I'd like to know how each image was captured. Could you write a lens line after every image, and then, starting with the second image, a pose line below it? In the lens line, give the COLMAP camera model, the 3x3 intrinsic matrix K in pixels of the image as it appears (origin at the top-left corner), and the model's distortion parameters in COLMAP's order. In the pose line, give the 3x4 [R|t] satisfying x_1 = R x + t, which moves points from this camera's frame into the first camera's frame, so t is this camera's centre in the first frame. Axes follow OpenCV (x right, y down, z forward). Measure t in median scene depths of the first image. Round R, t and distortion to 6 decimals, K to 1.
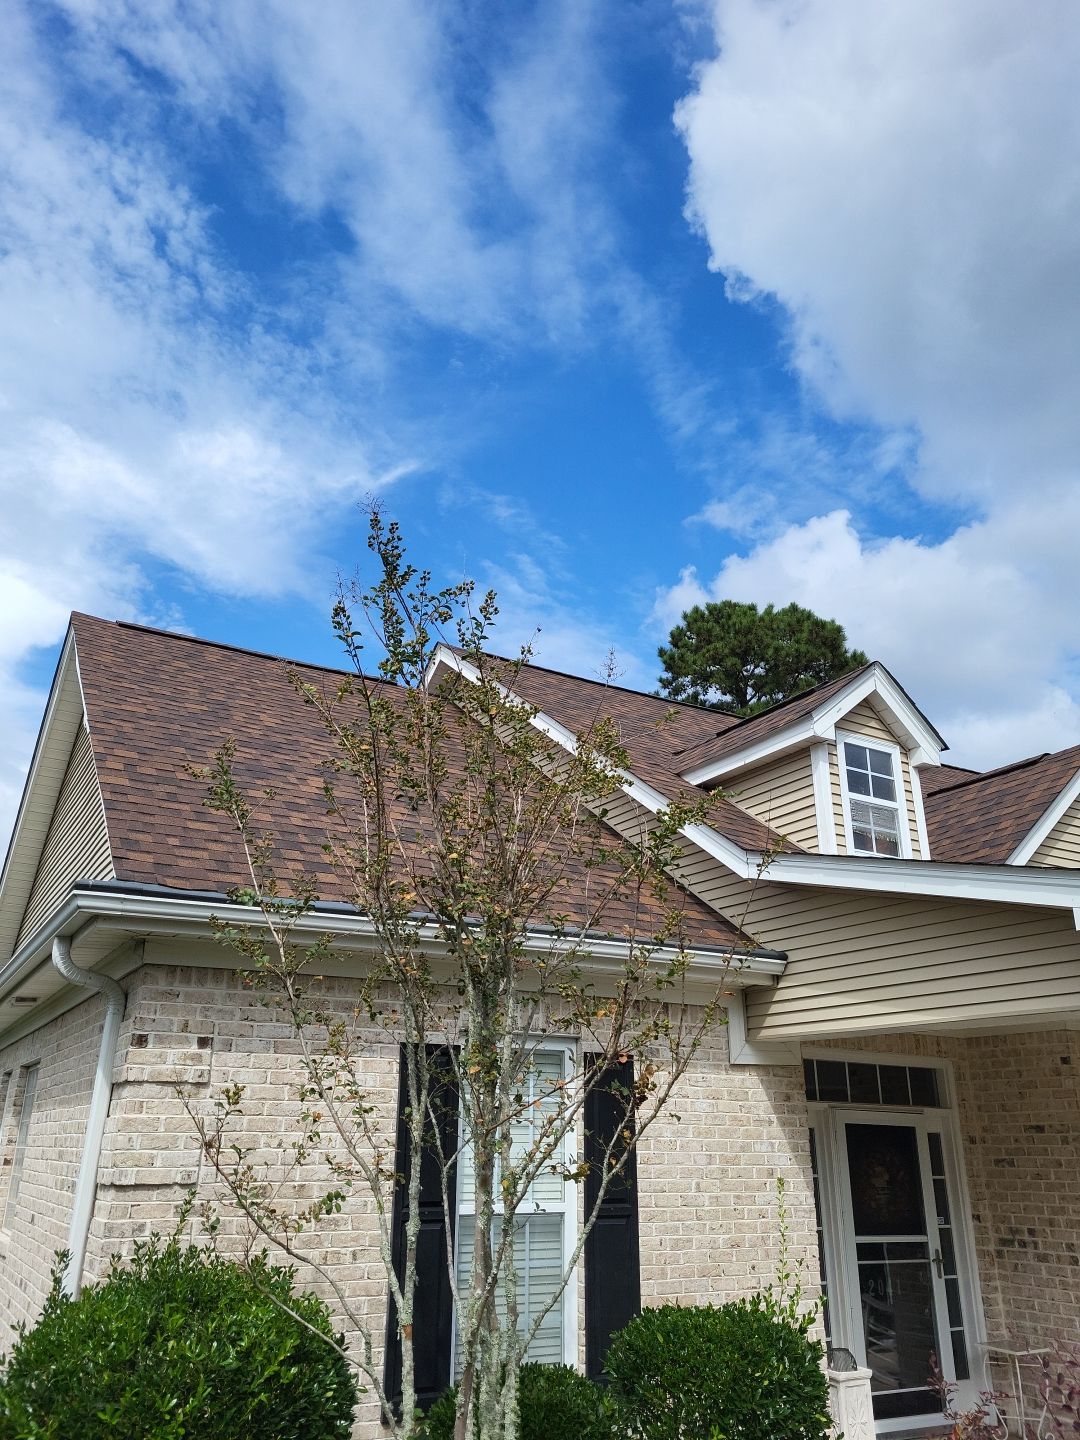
lens RADIAL K [[1106.2, 0, 518.8], [0, 1106.2, 701.5], [0, 0, 1]] dist [0.058824, -0.047892]
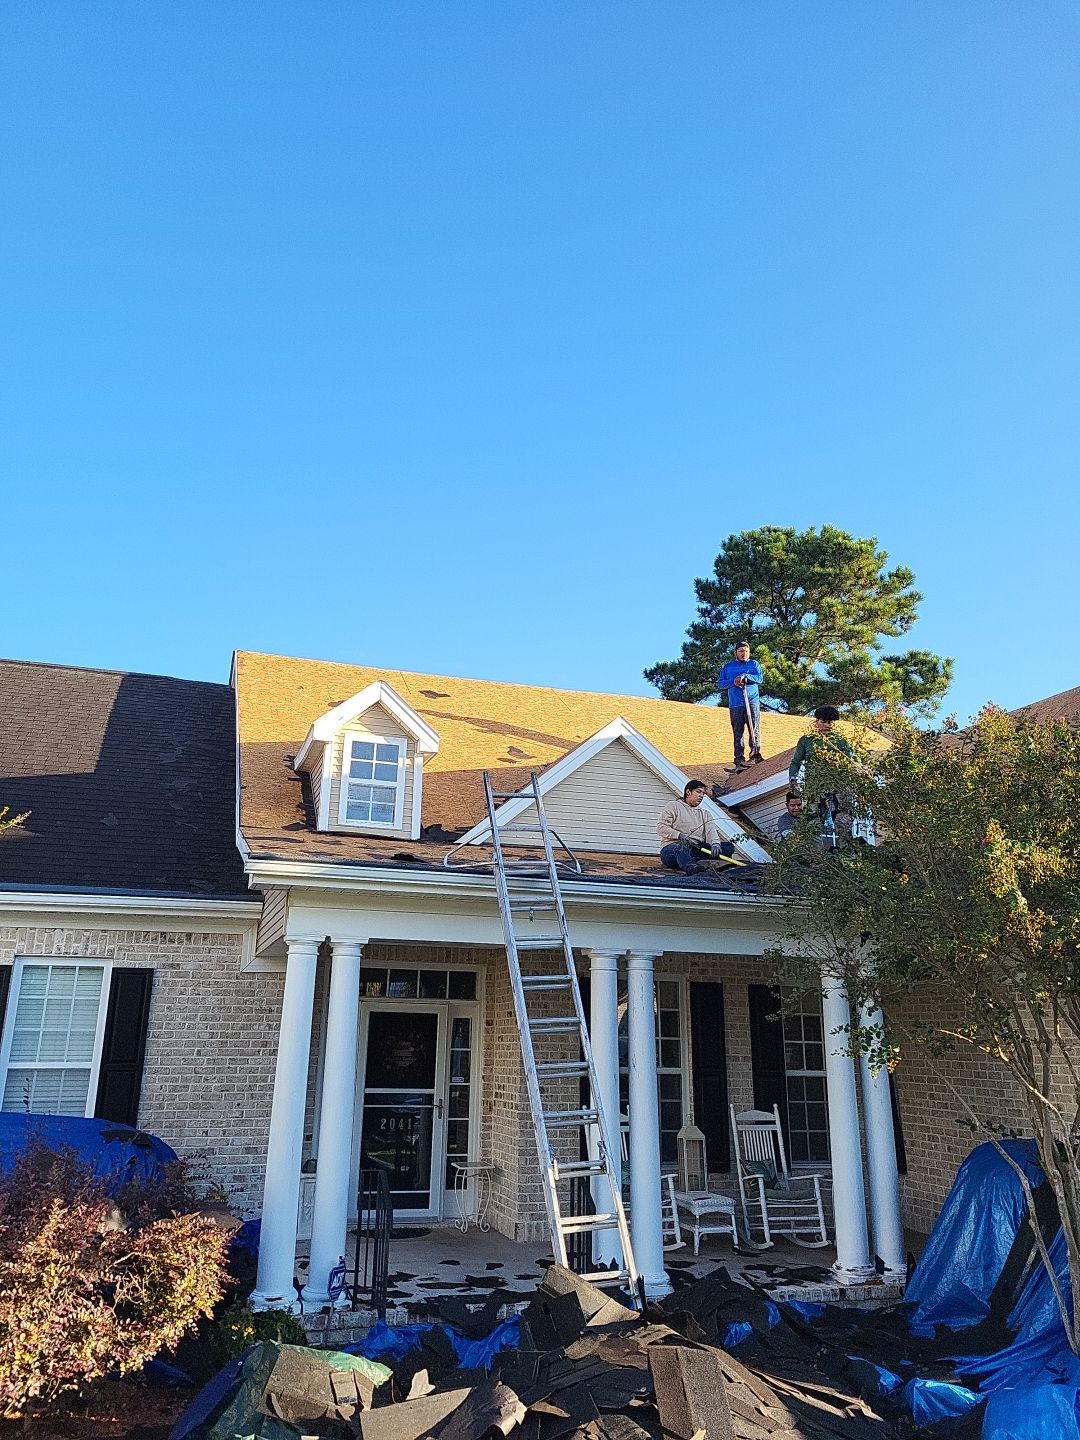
lens RADIAL K [[1106.2, 0, 526.1], [0, 1106.2, 708.8], [0, 0, 1]] dist [0.058824, -0.047892]
pose [[0.979785, -0.050541, -0.193564, 0.754054], [0.067016, 0.994577, 0.079531, -0.094427], [0.188494, -0.090896, 0.977859, -0.281445]]
